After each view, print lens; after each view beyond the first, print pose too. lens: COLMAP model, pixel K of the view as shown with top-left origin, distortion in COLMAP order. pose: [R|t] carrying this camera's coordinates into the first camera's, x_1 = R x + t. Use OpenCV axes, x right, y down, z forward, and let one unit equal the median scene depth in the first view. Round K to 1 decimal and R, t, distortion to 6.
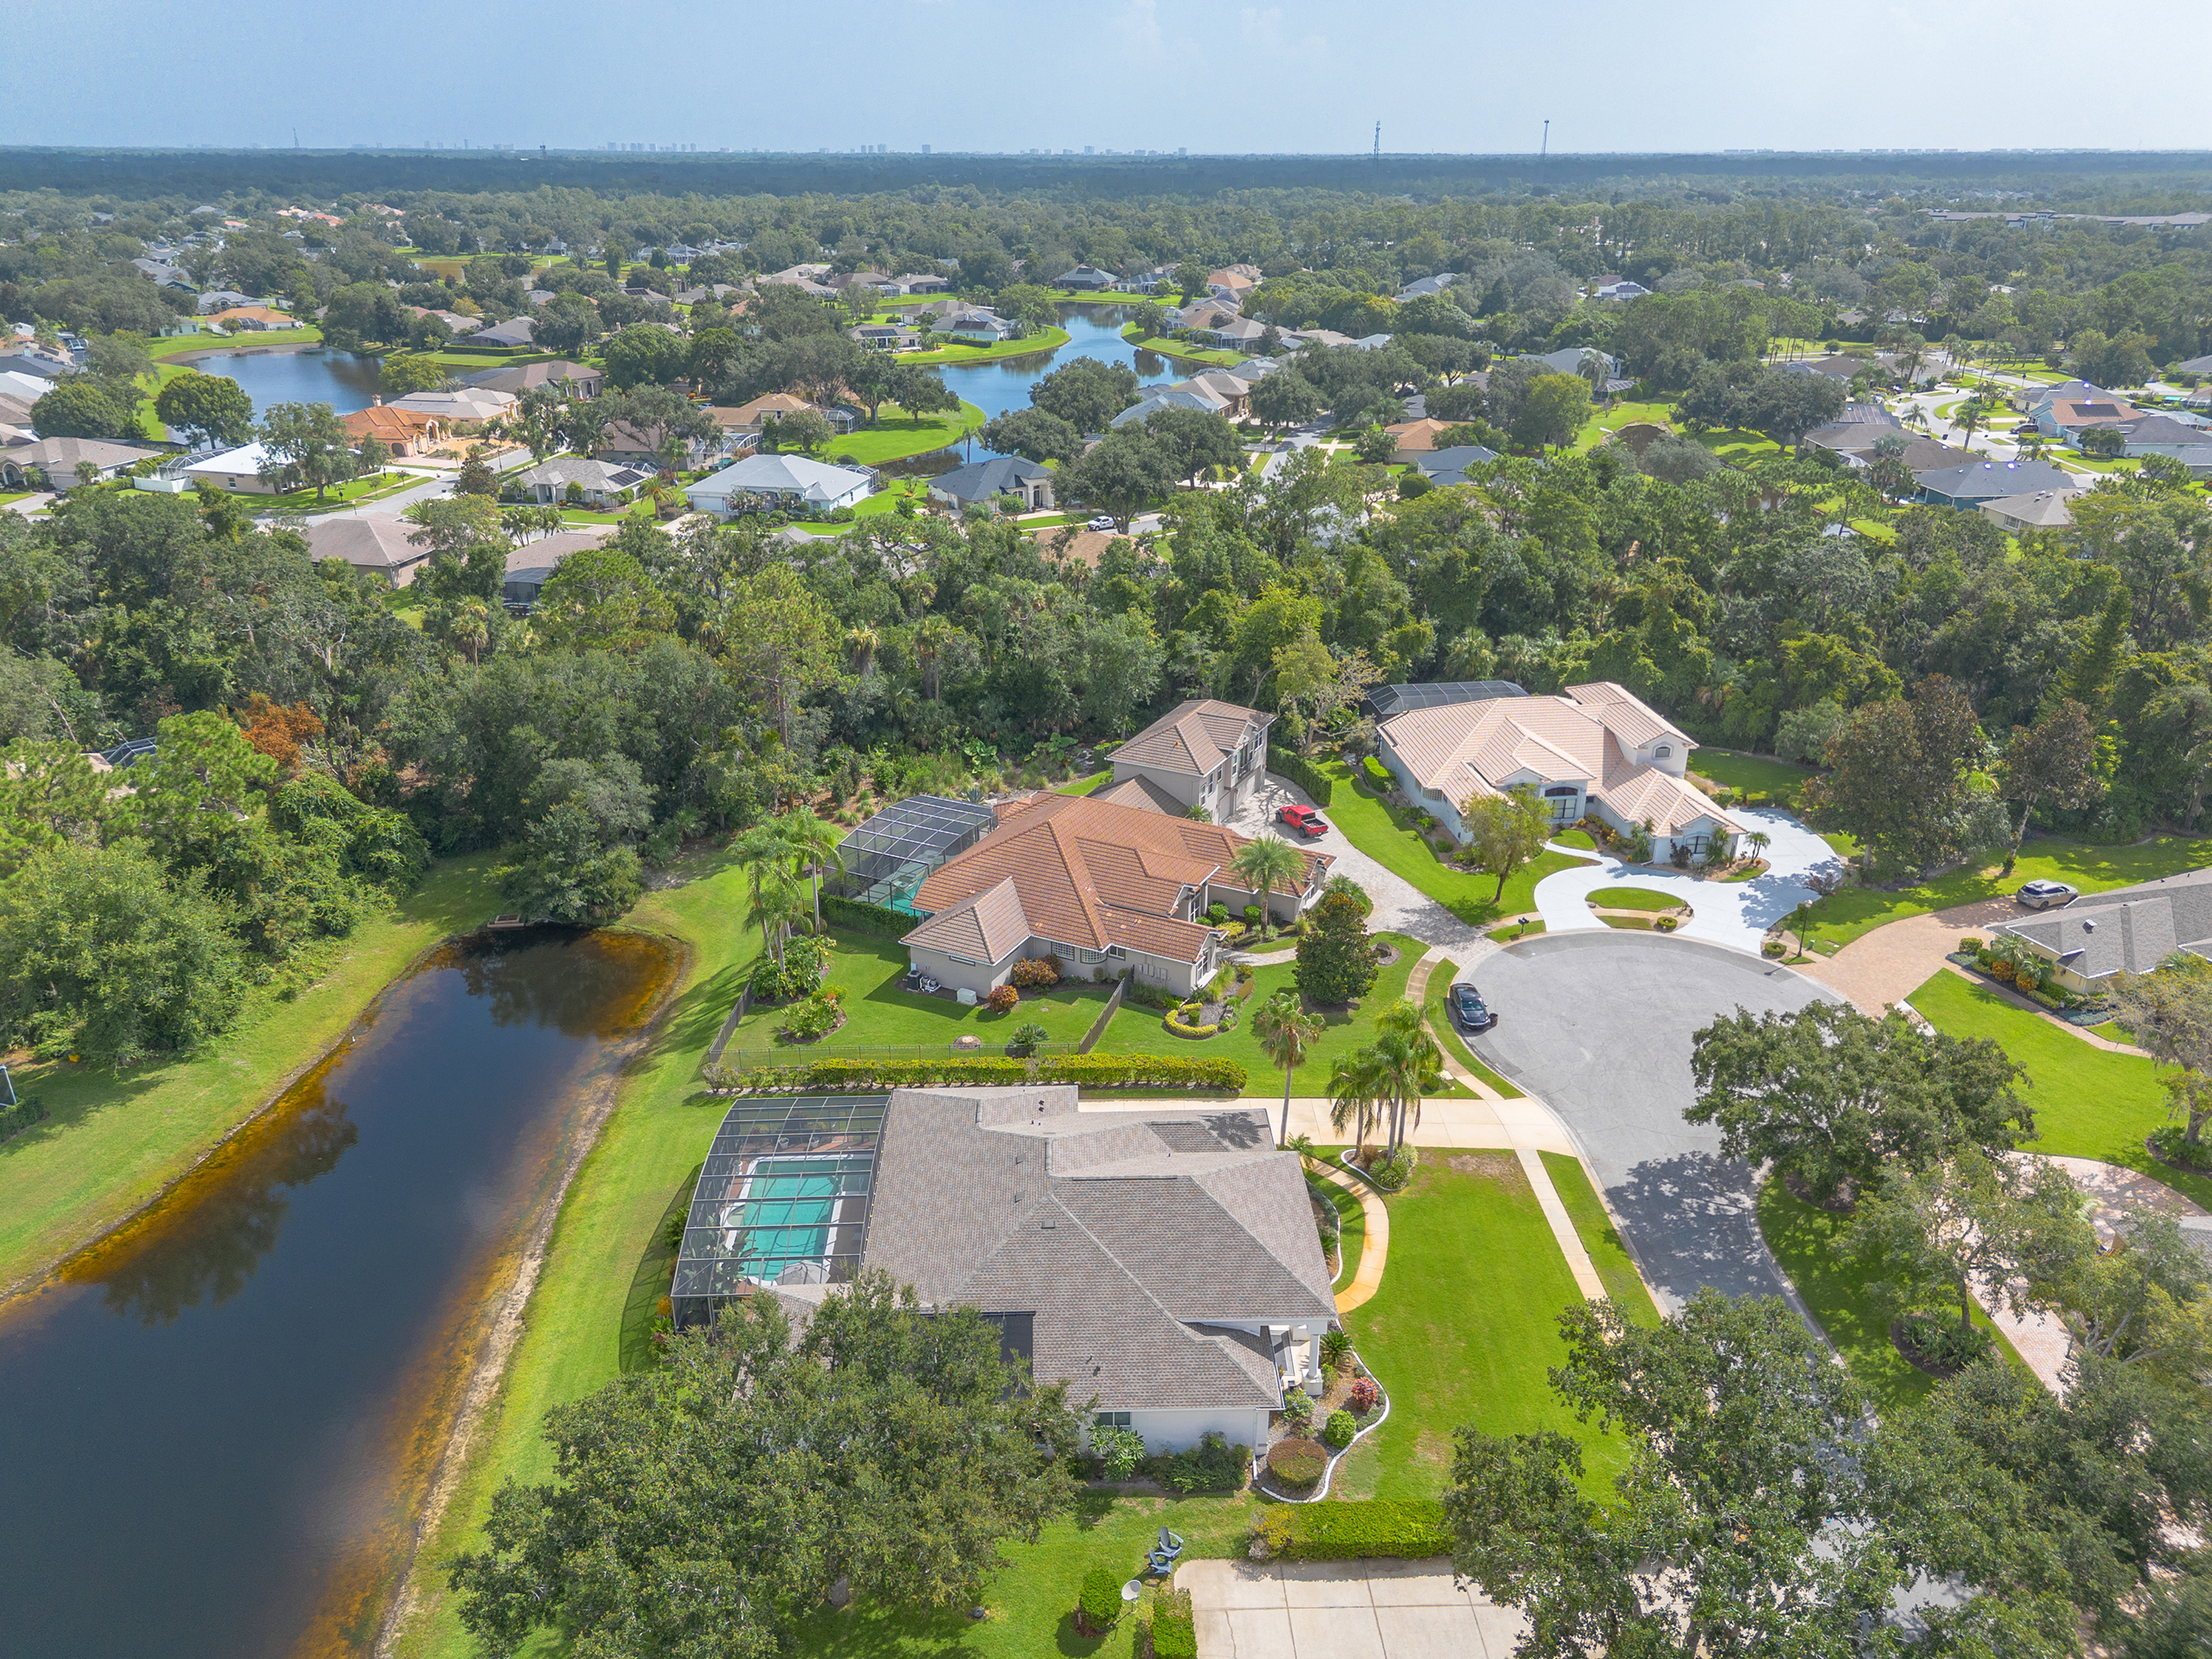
lens RADIAL K [[1563.5, 0, 1106.0], [0, 1563.5, 829.5], [0, 0, 1]] dist [0.080137, -0.096164]
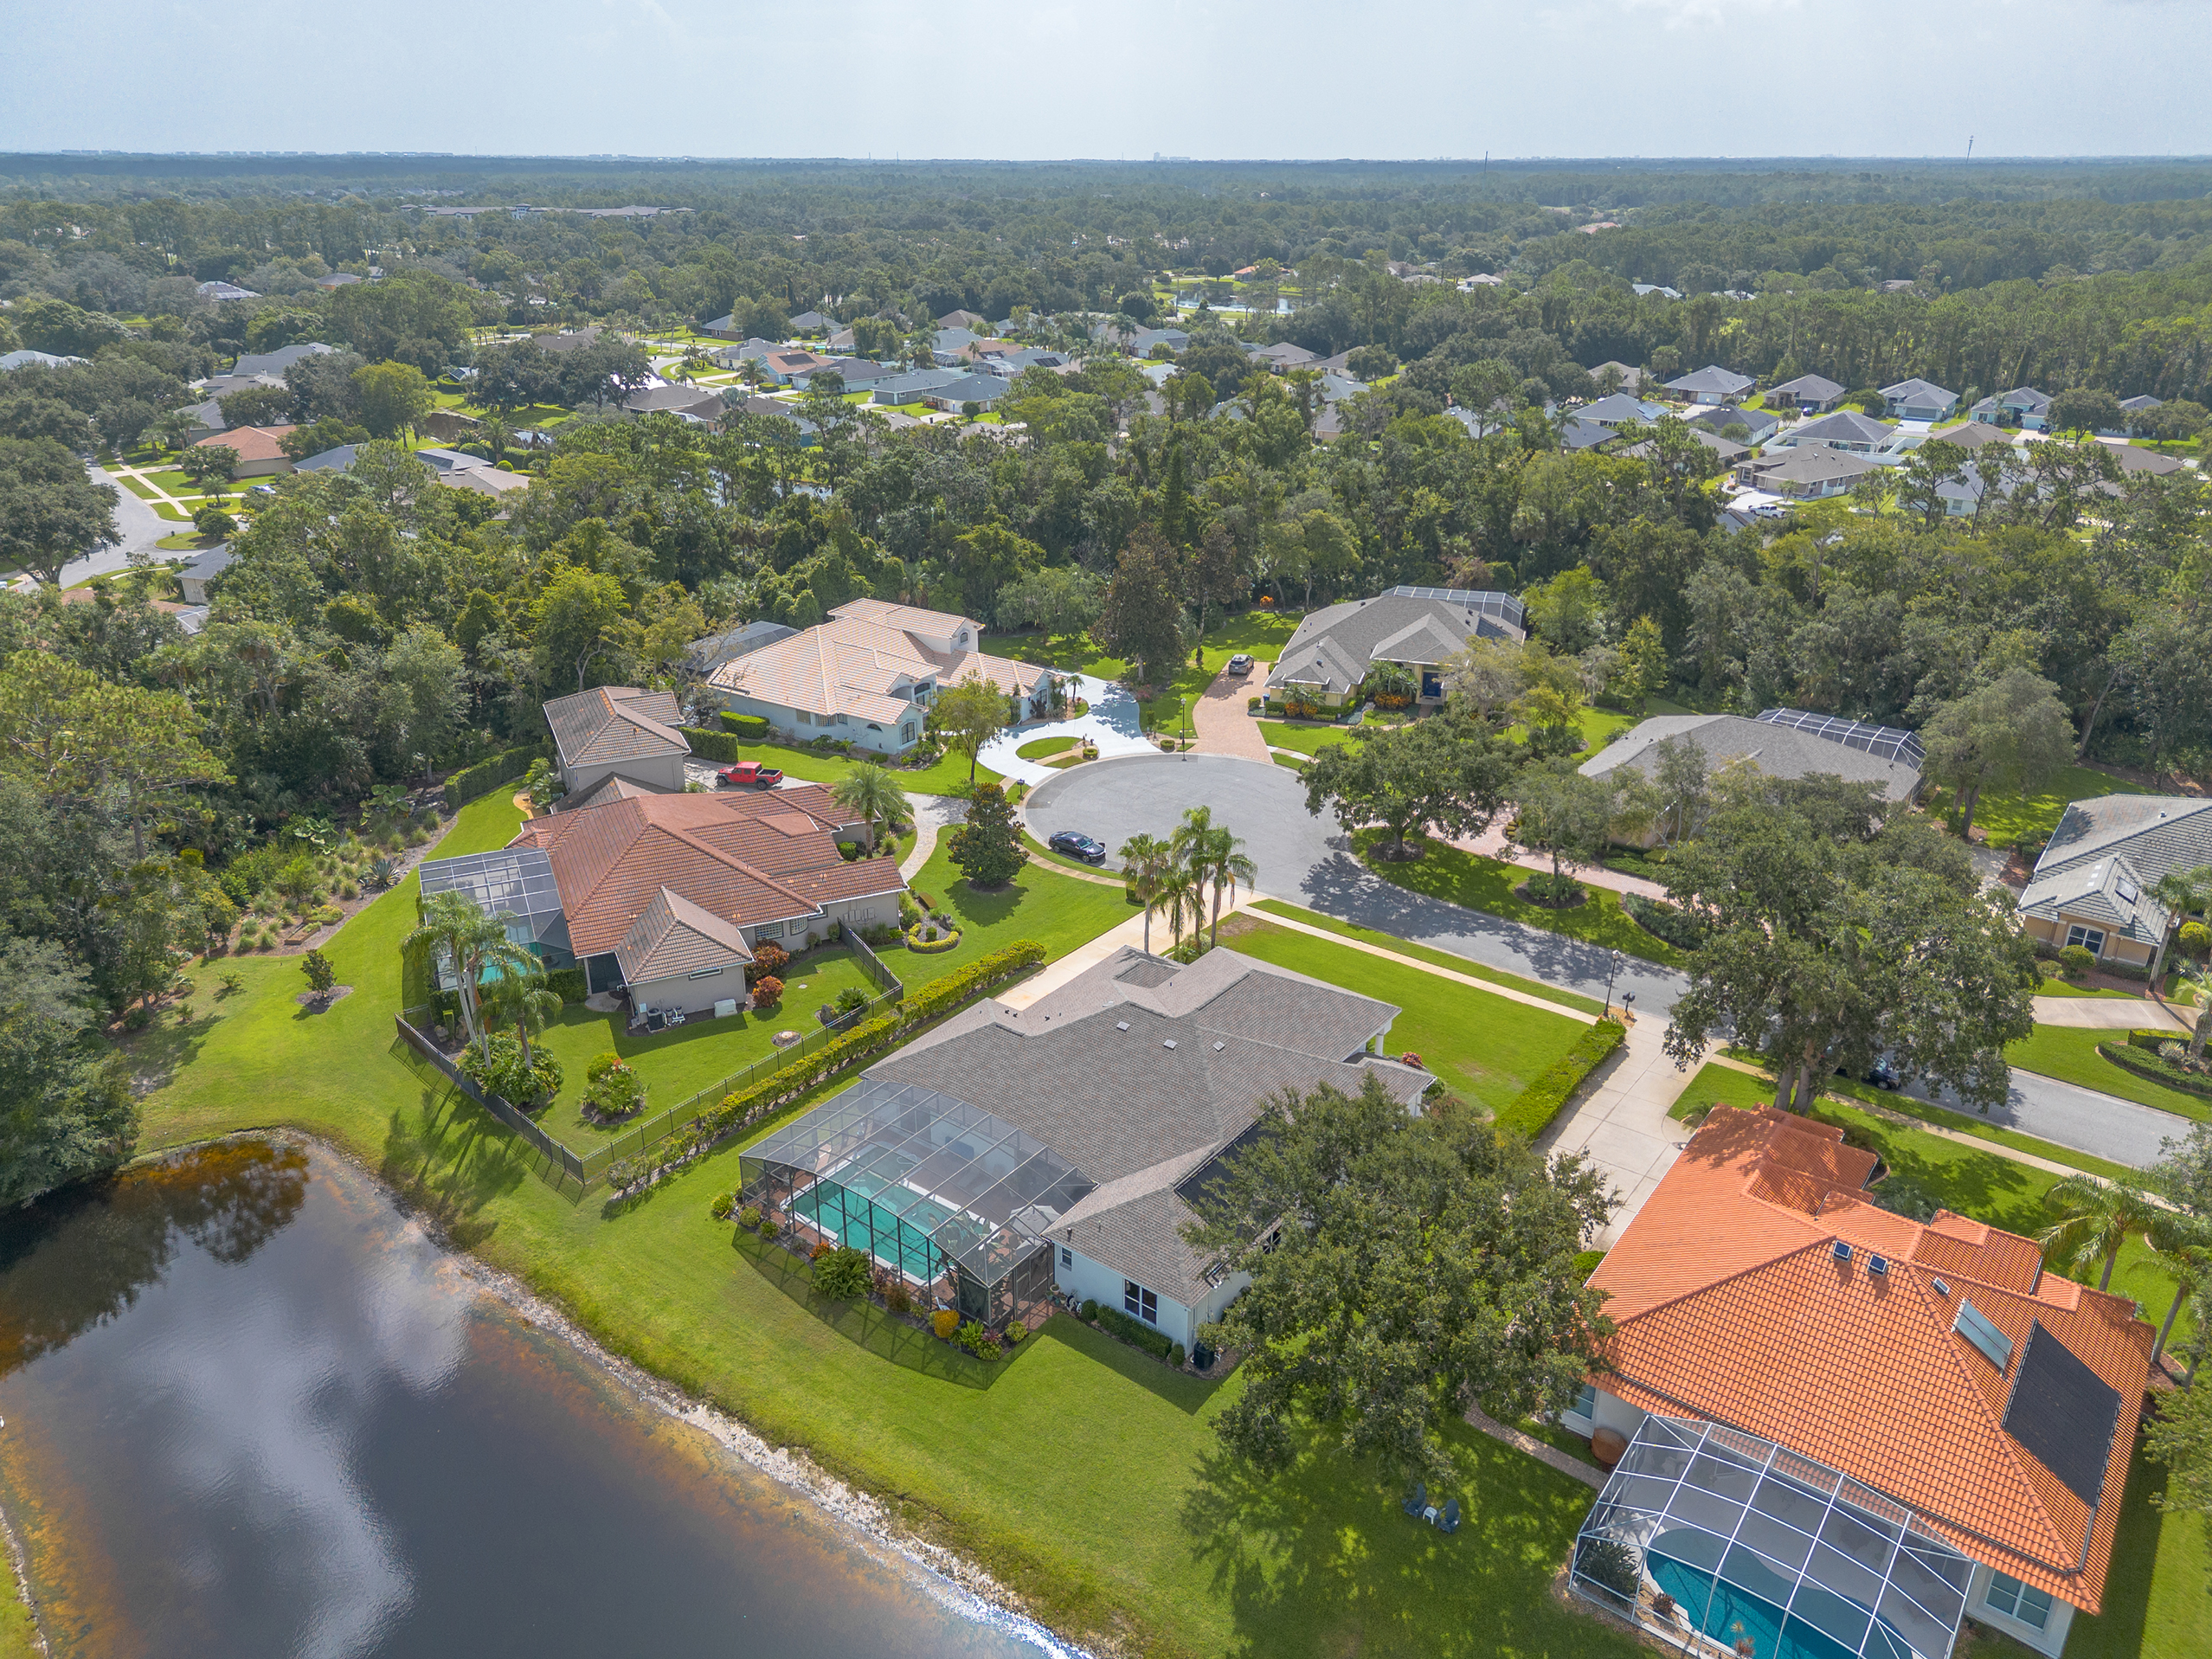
lens RADIAL K [[1571.7, 0, 1109.7], [0, 1571.7, 829.6], [0, 0, 1]] dist [0.073384, -0.074183]
pose [[0.622948, -0.304779, 0.720448, -0.726859], [0.307240, 0.942297, 0.132969, -0.057848], [-0.719402, 0.138518, 0.680642, 0.233343]]
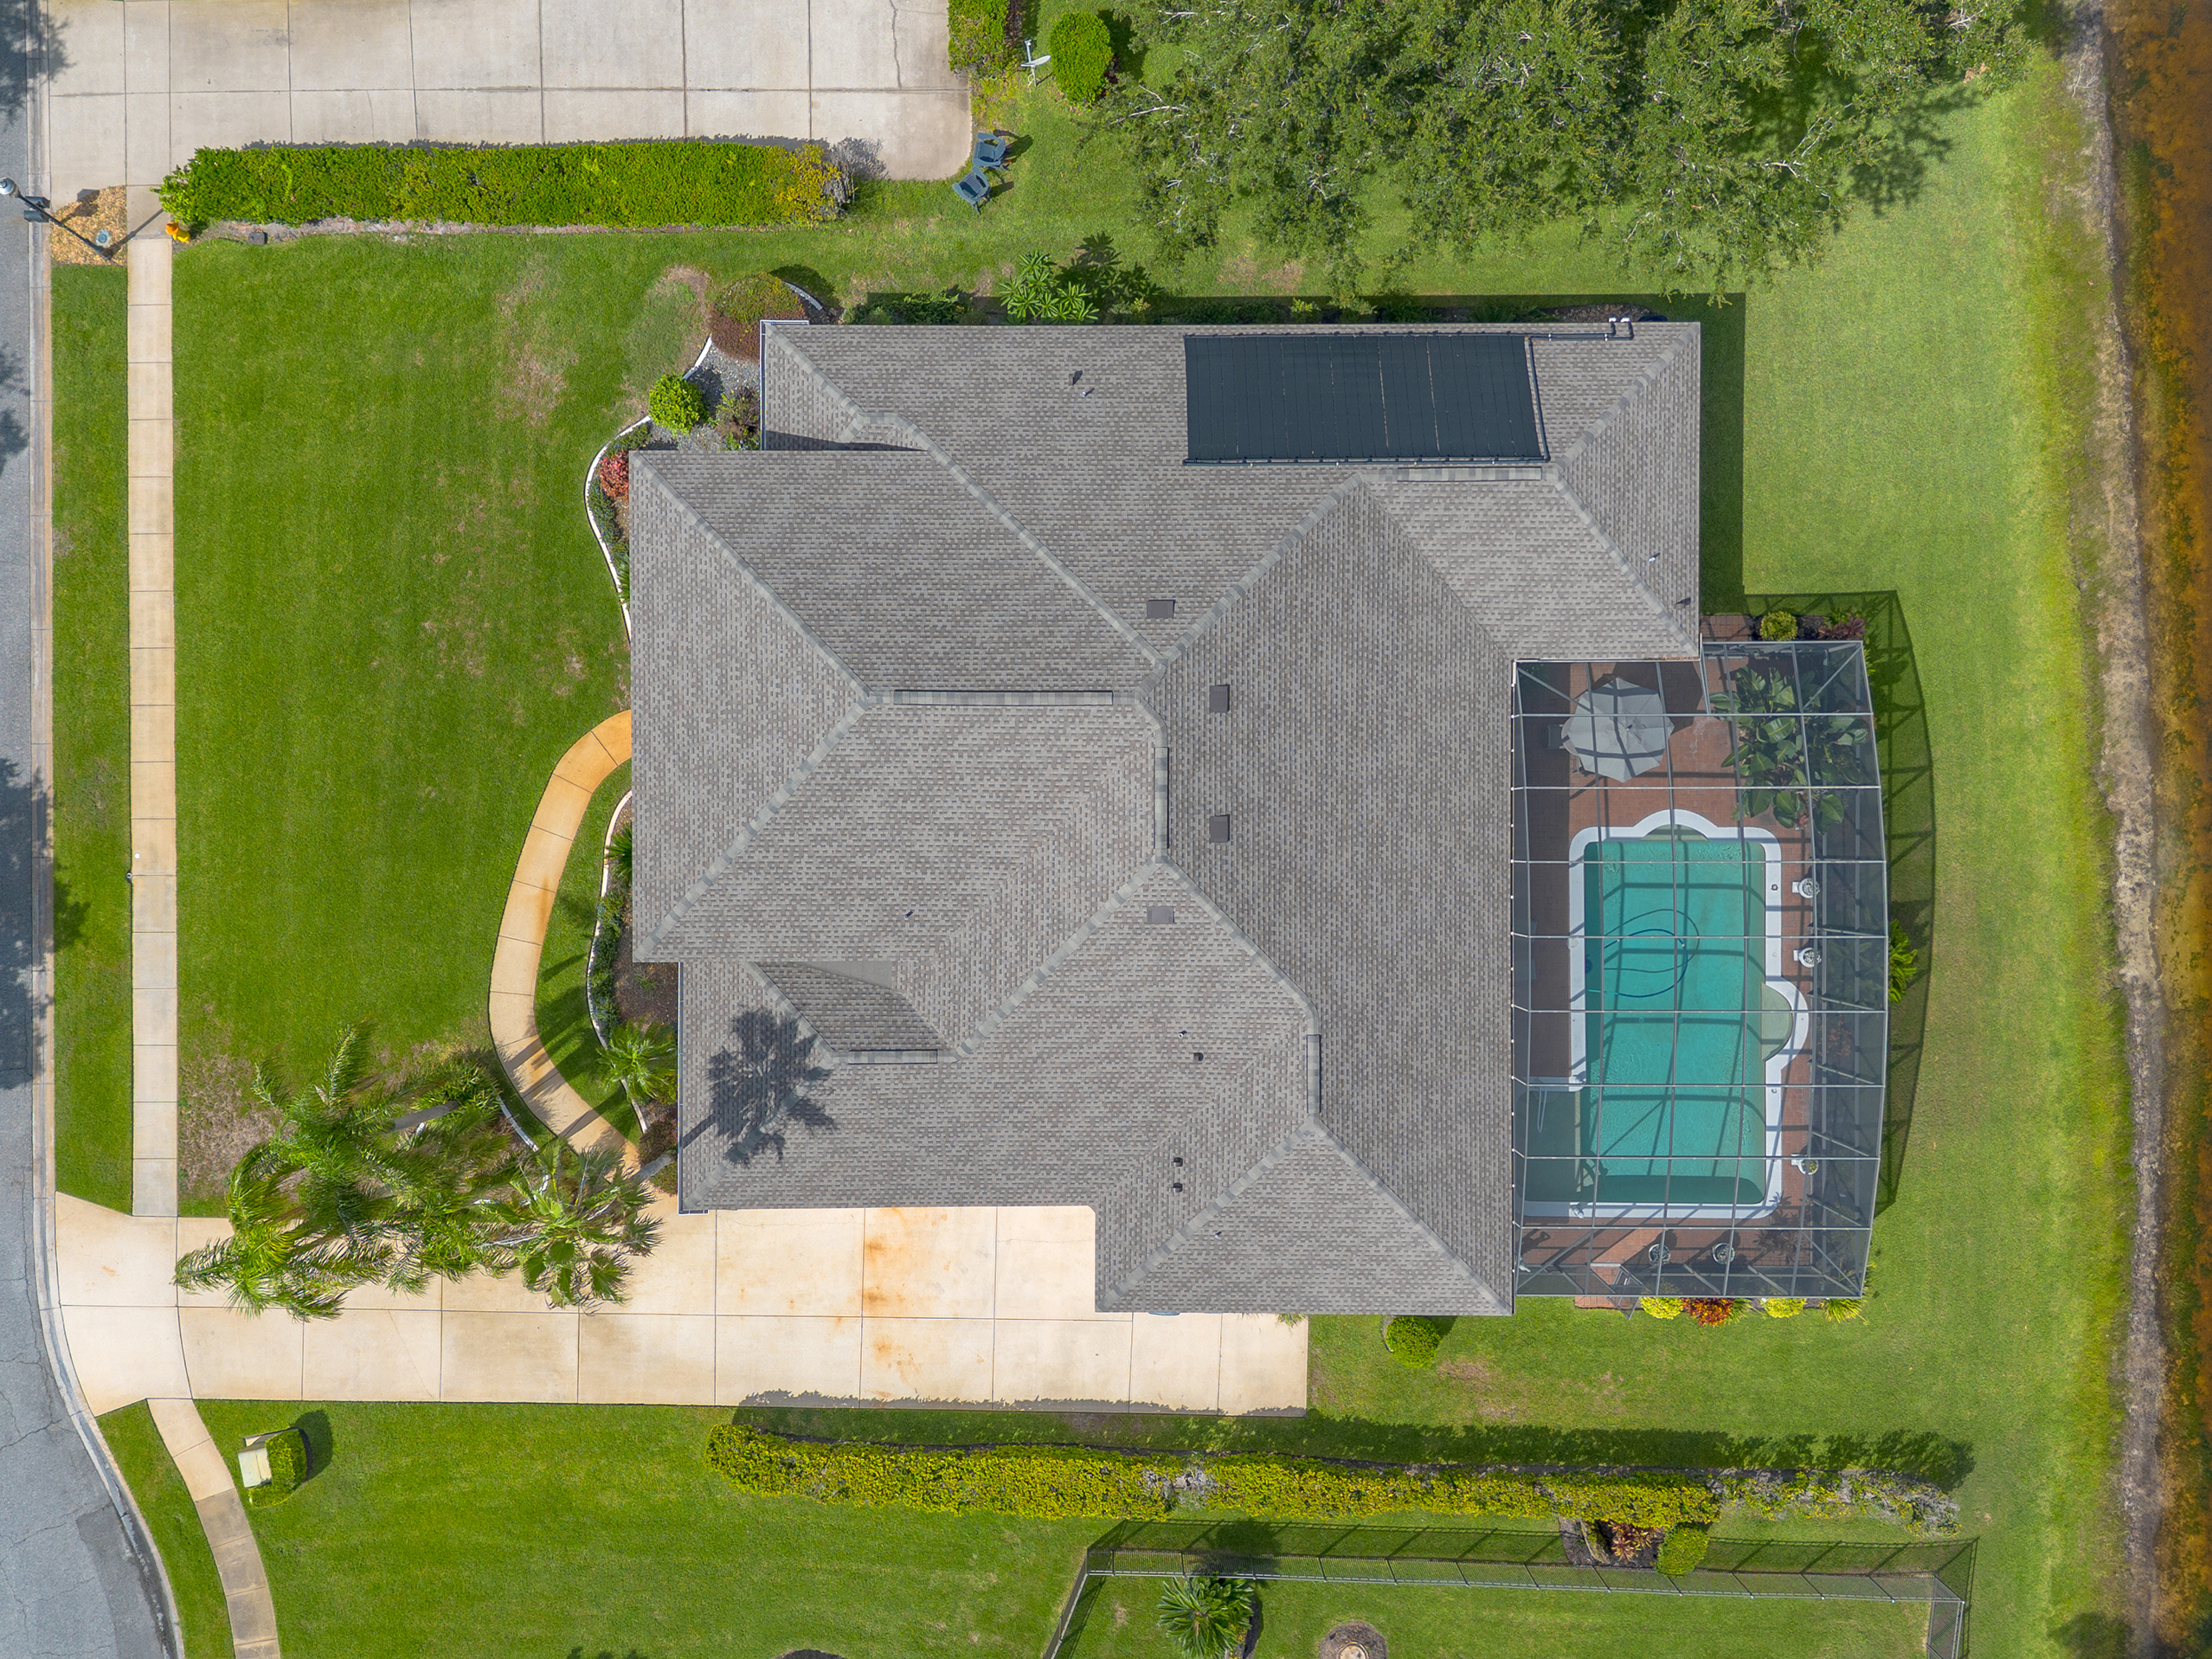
lens RADIAL K [[1790.9, 0, 1106.0], [0, 1790.9, 829.5], [0, 0, 1]] dist [0.032986, -0.006331]
pose [[-0.999558, -0.029581, 0.003092, -0.018824], [0.014822, -0.405271, 0.914076, -0.260461], [-0.025786, 0.913718, 0.405530, 0.713604]]
